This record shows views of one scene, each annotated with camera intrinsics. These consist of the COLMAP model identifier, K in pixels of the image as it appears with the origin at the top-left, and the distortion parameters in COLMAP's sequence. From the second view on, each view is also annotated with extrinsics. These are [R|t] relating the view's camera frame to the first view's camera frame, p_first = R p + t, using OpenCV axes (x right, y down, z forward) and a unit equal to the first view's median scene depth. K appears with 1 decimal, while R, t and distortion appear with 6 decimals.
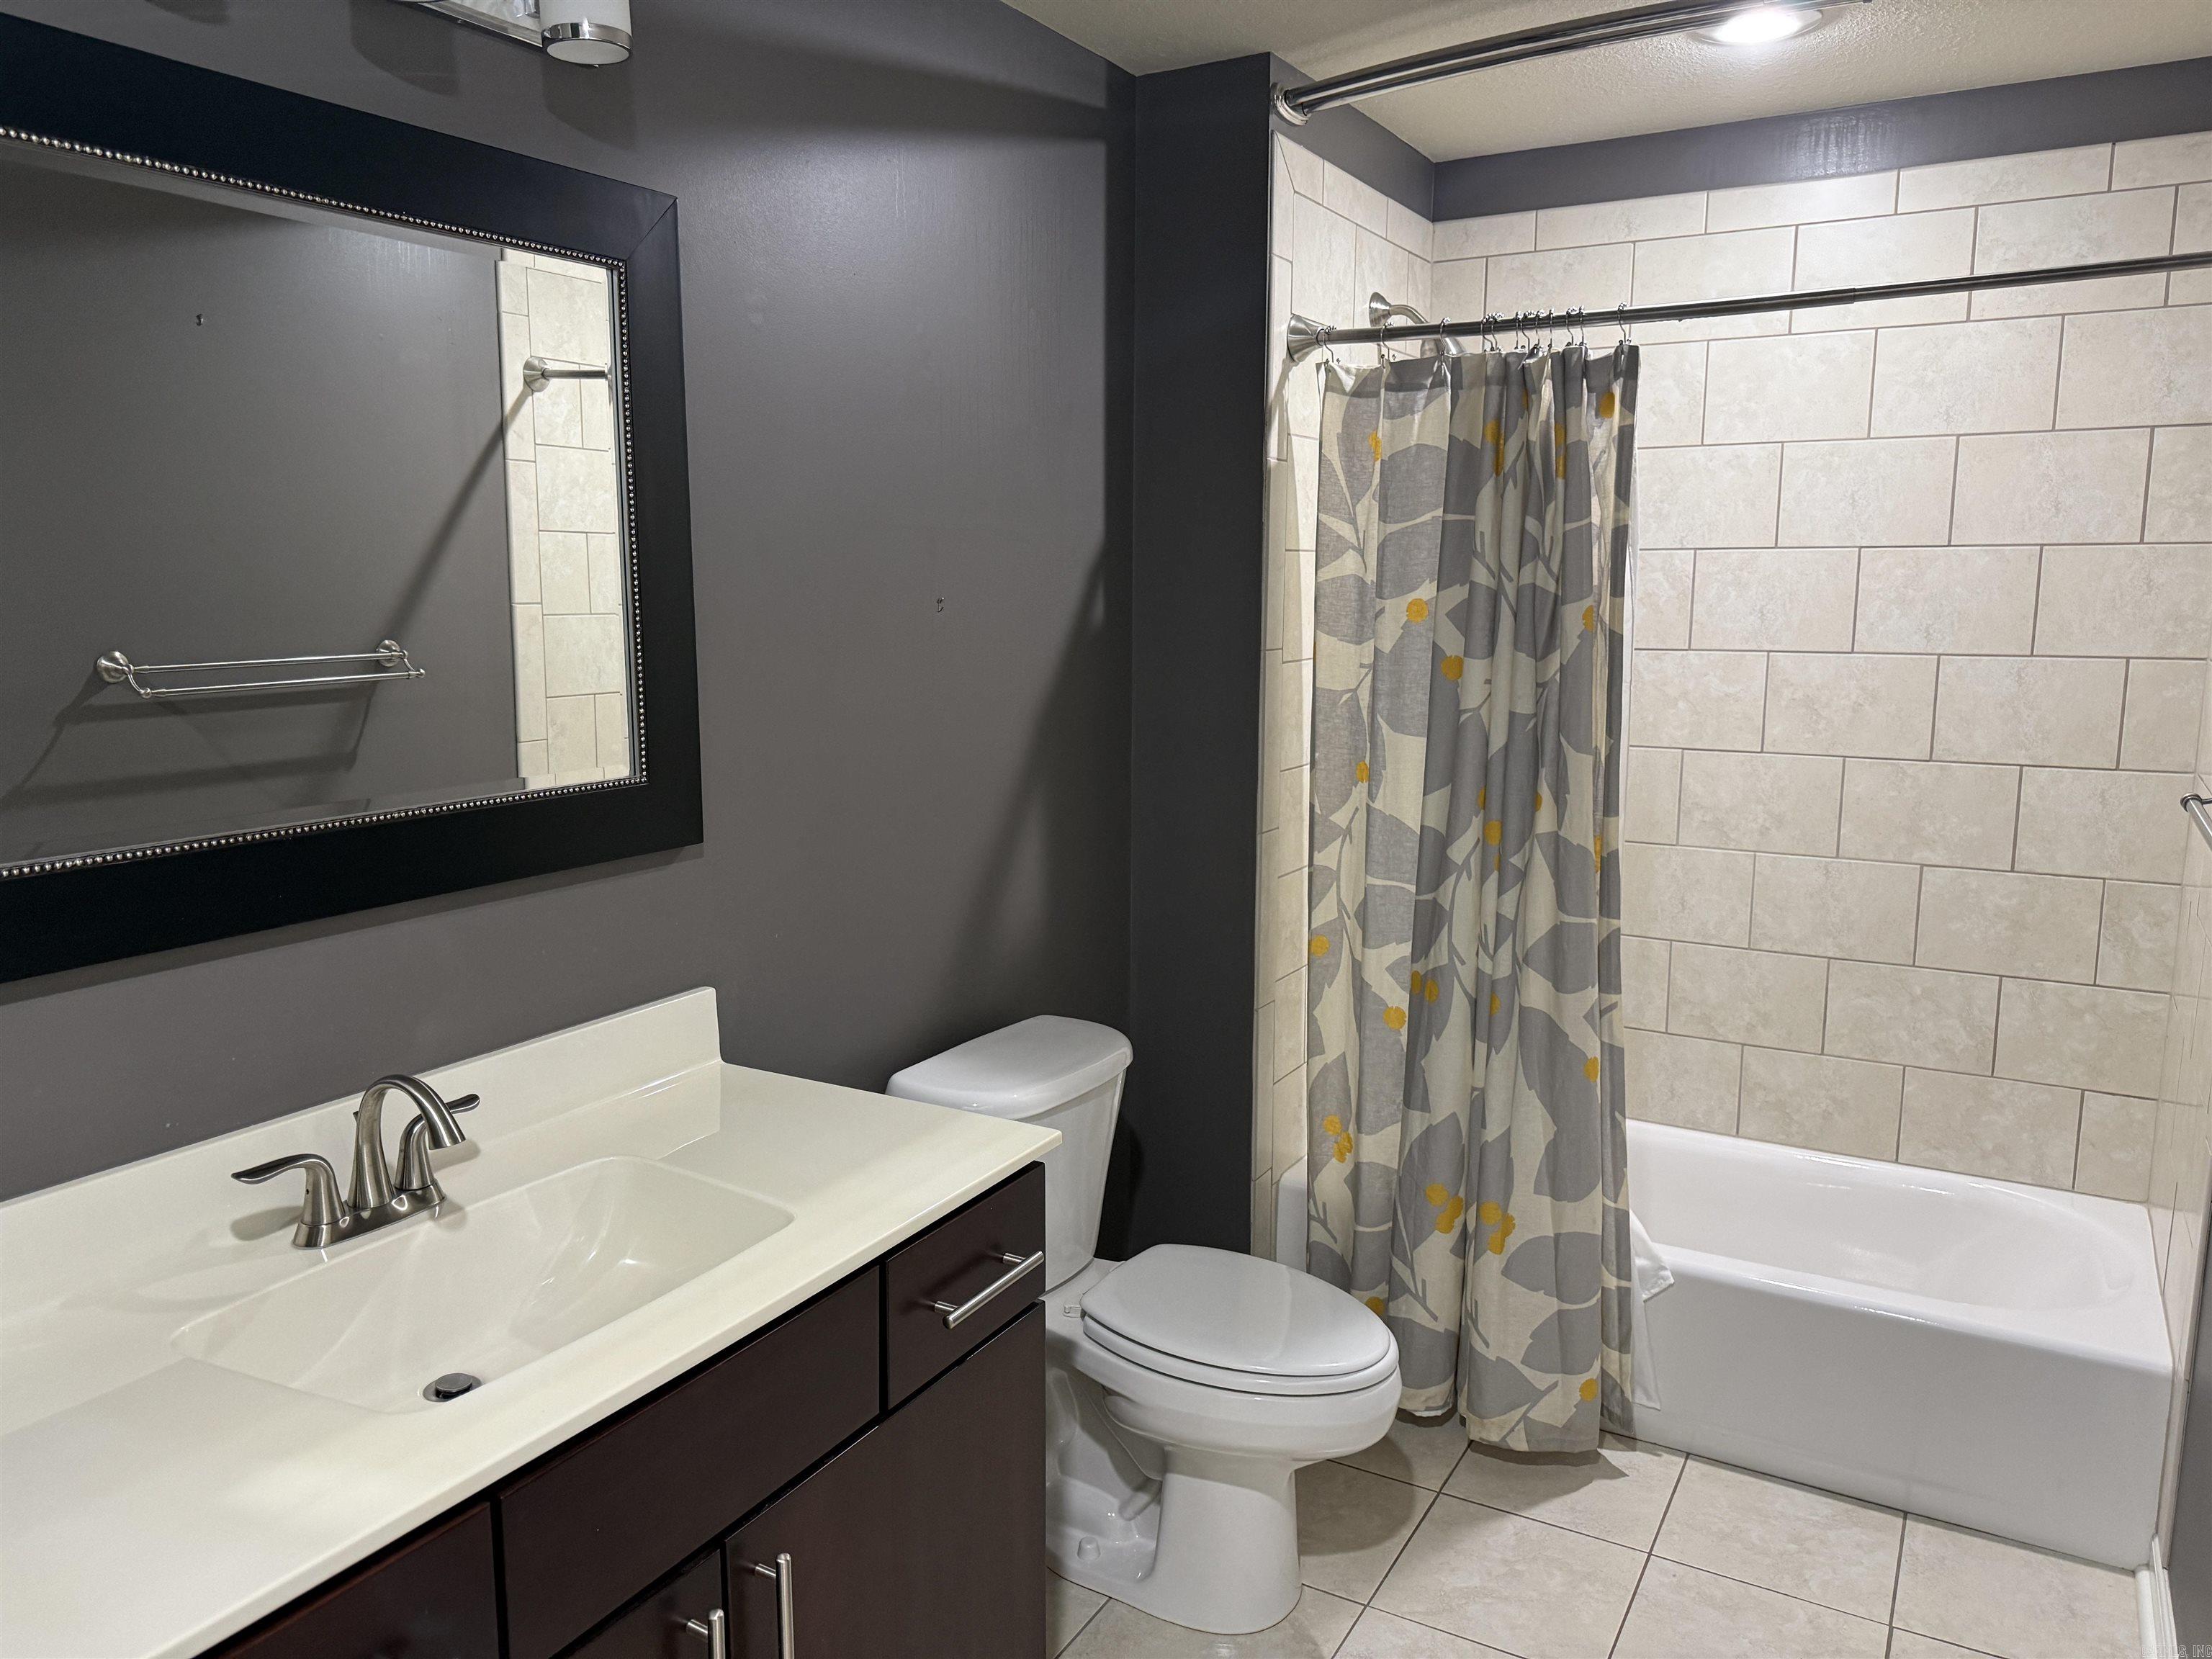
lens RADIAL K [[1545.2, 0, 1101.1], [0, 1545.2, 835.4], [0, 0, 1]] dist [0.136555, -0.237957]
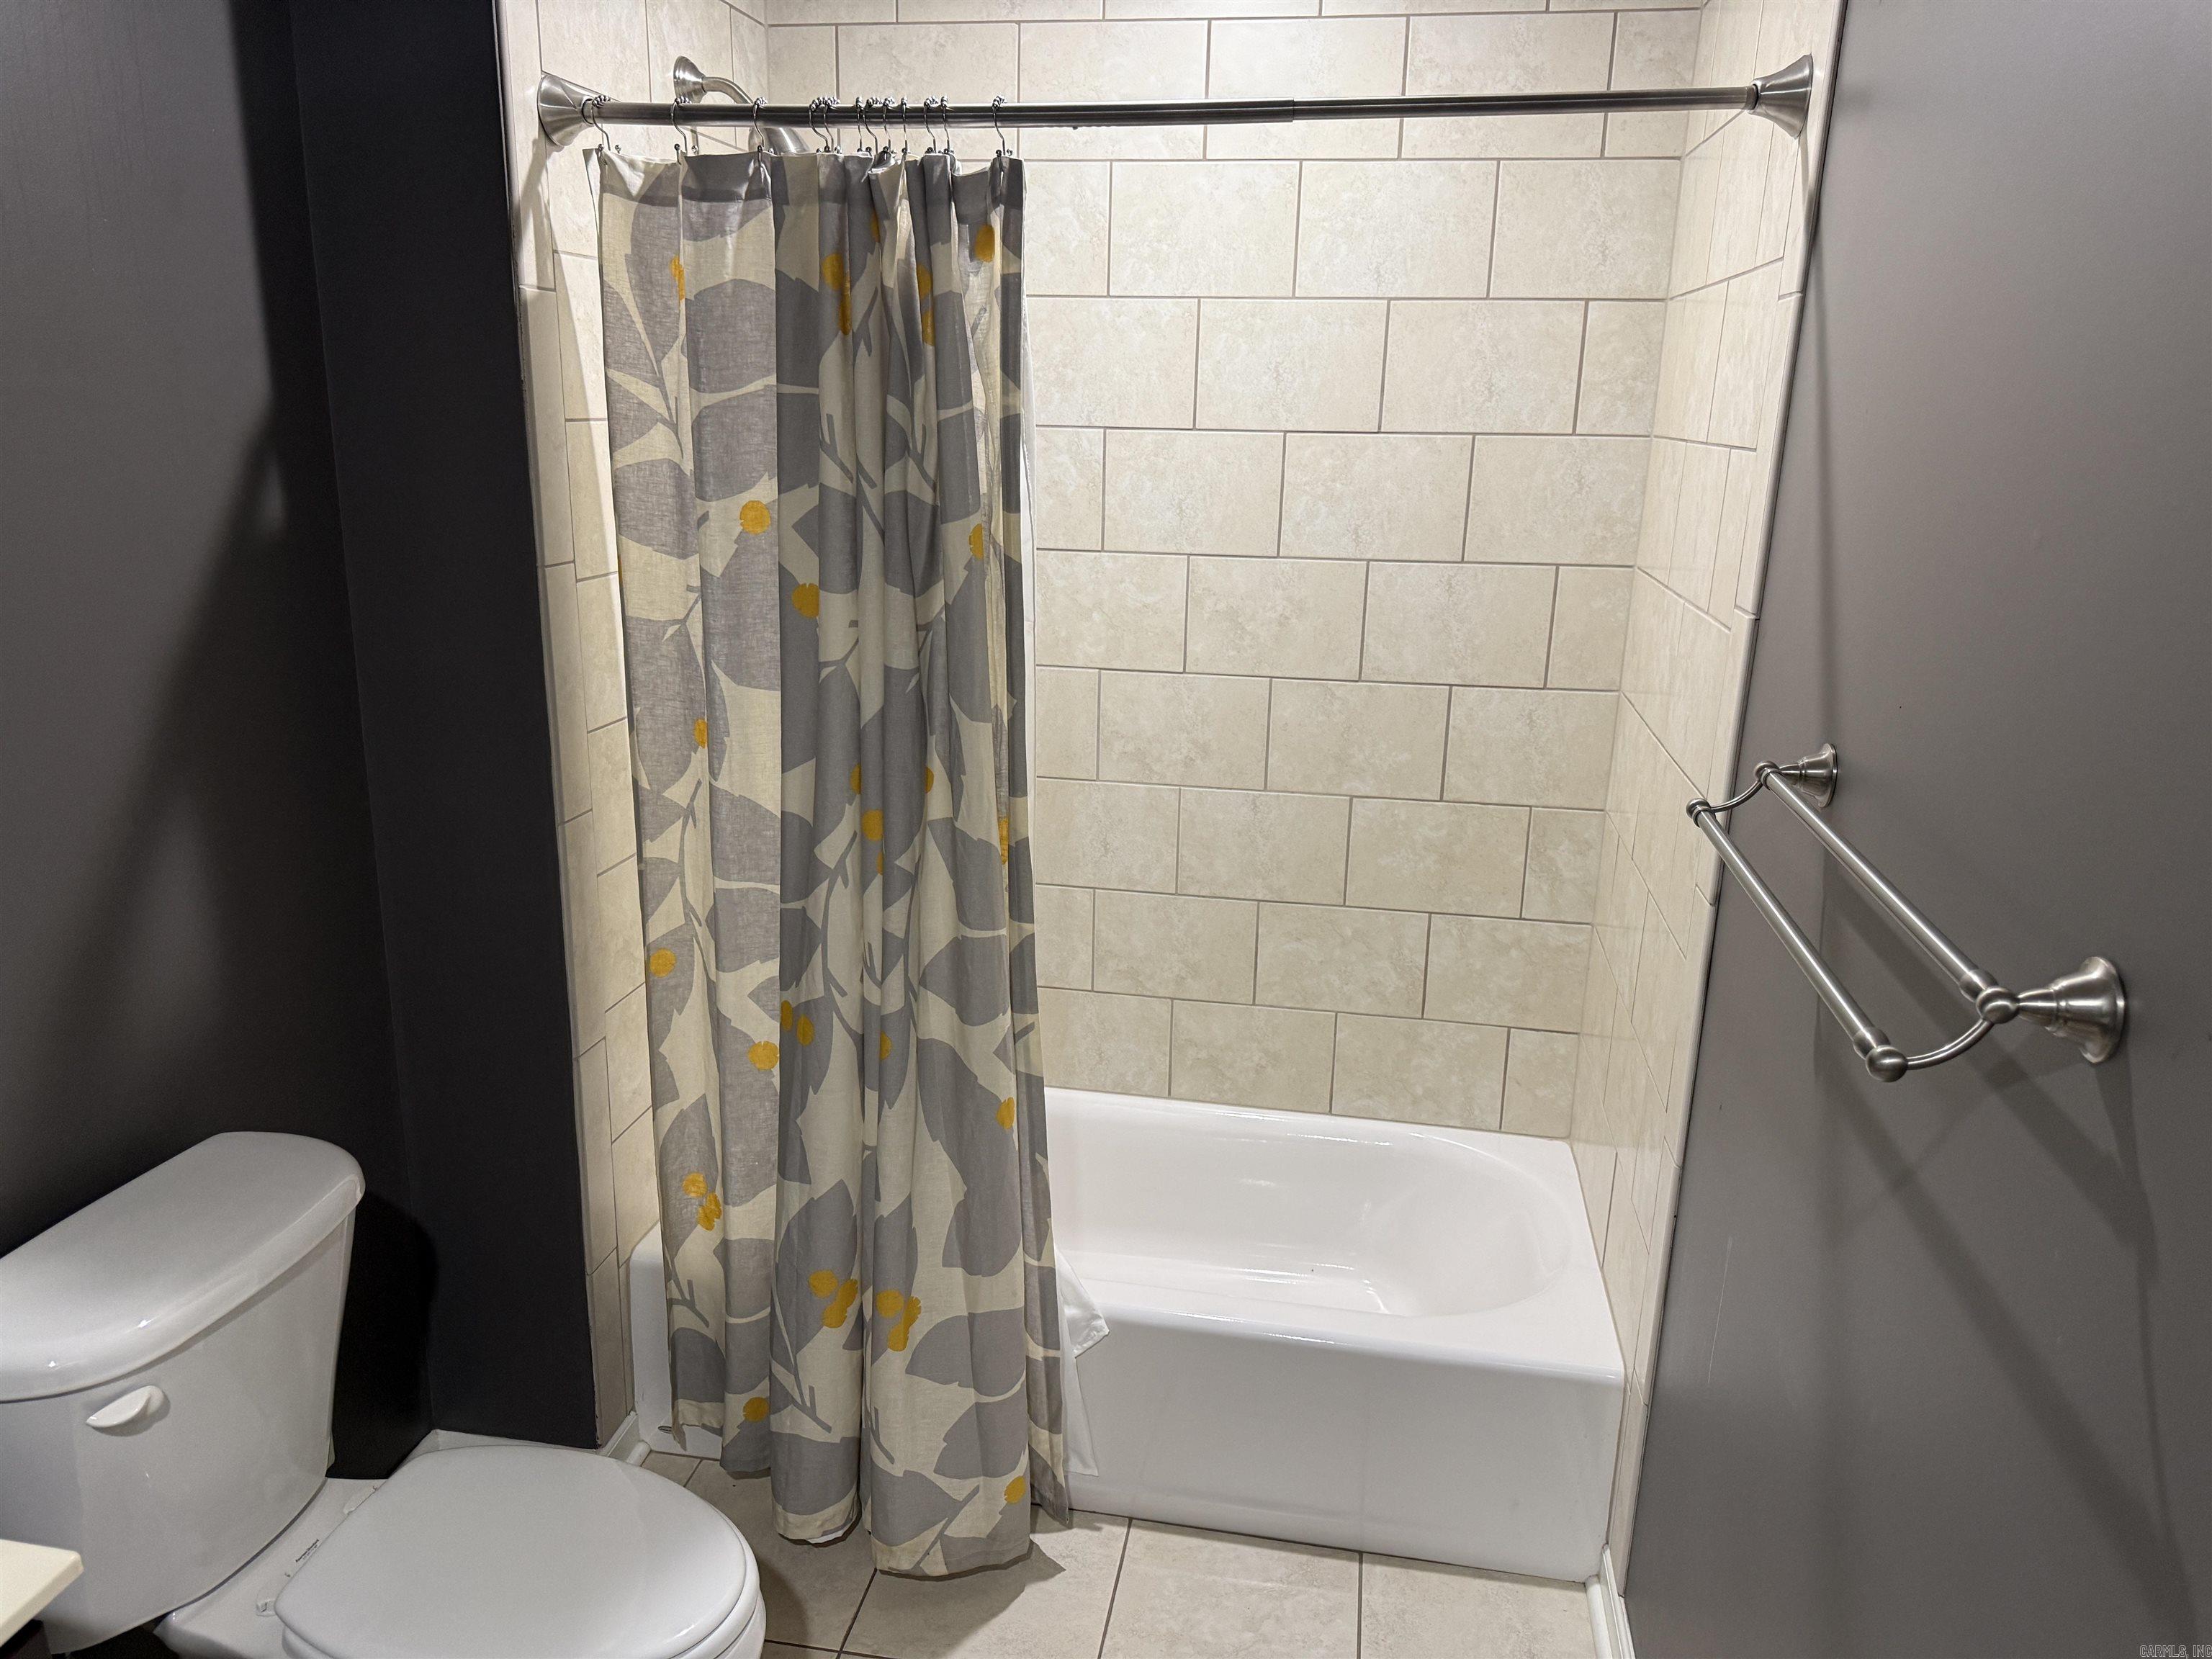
lens RADIAL K [[1540.7, 0, 1099.9], [0, 1540.7, 835.1], [0, 0, 1]] dist [0.179679, -0.388869]
pose [[0.938371, -0.071871, 0.338073, 0.098576], [0.032783, 0.992239, 0.119945, -0.080597], [-0.344070, -0.101470, 0.933445, 0.254855]]
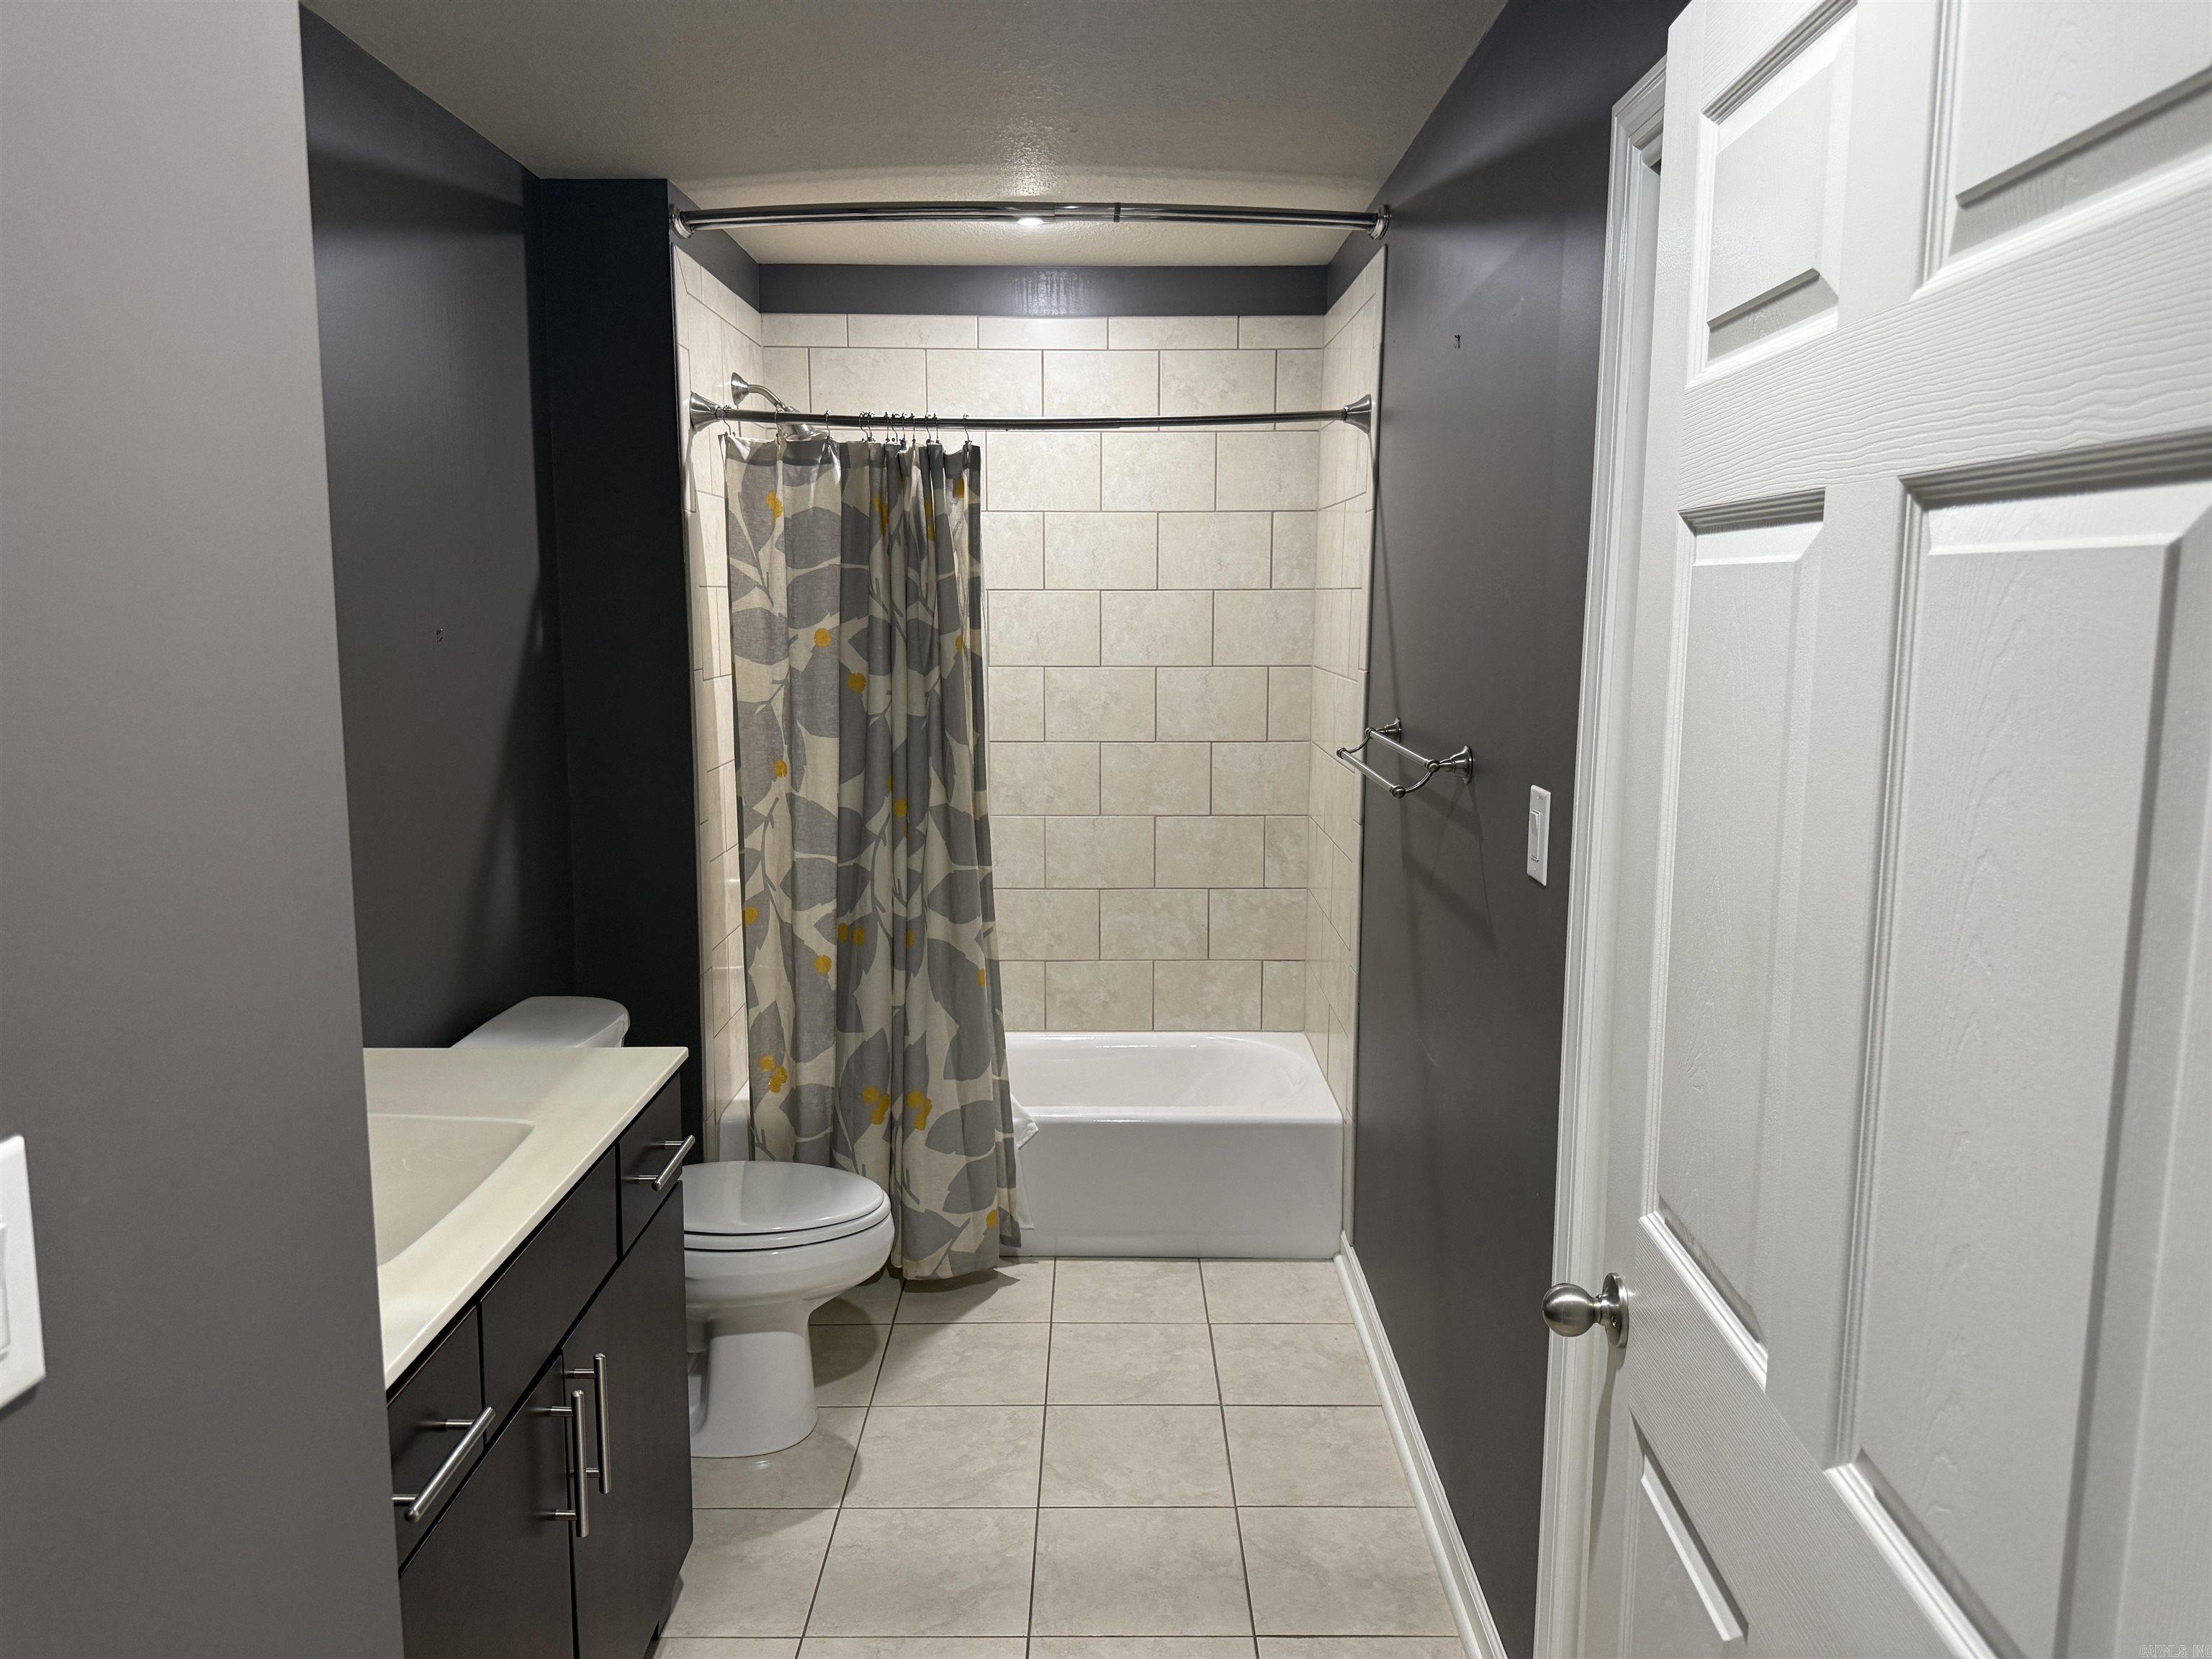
lens RADIAL K [[1554.1, 0, 1103.2], [0, 1554.1, 825.3], [0, 0, 1]] dist [0.149028, -0.235694]
pose [[0.862939, -0.070733, 0.500332, -0.248534], [0.077856, 0.996942, 0.006660, 0.016811], [-0.499274, 0.033207, 0.865808, -0.209284]]
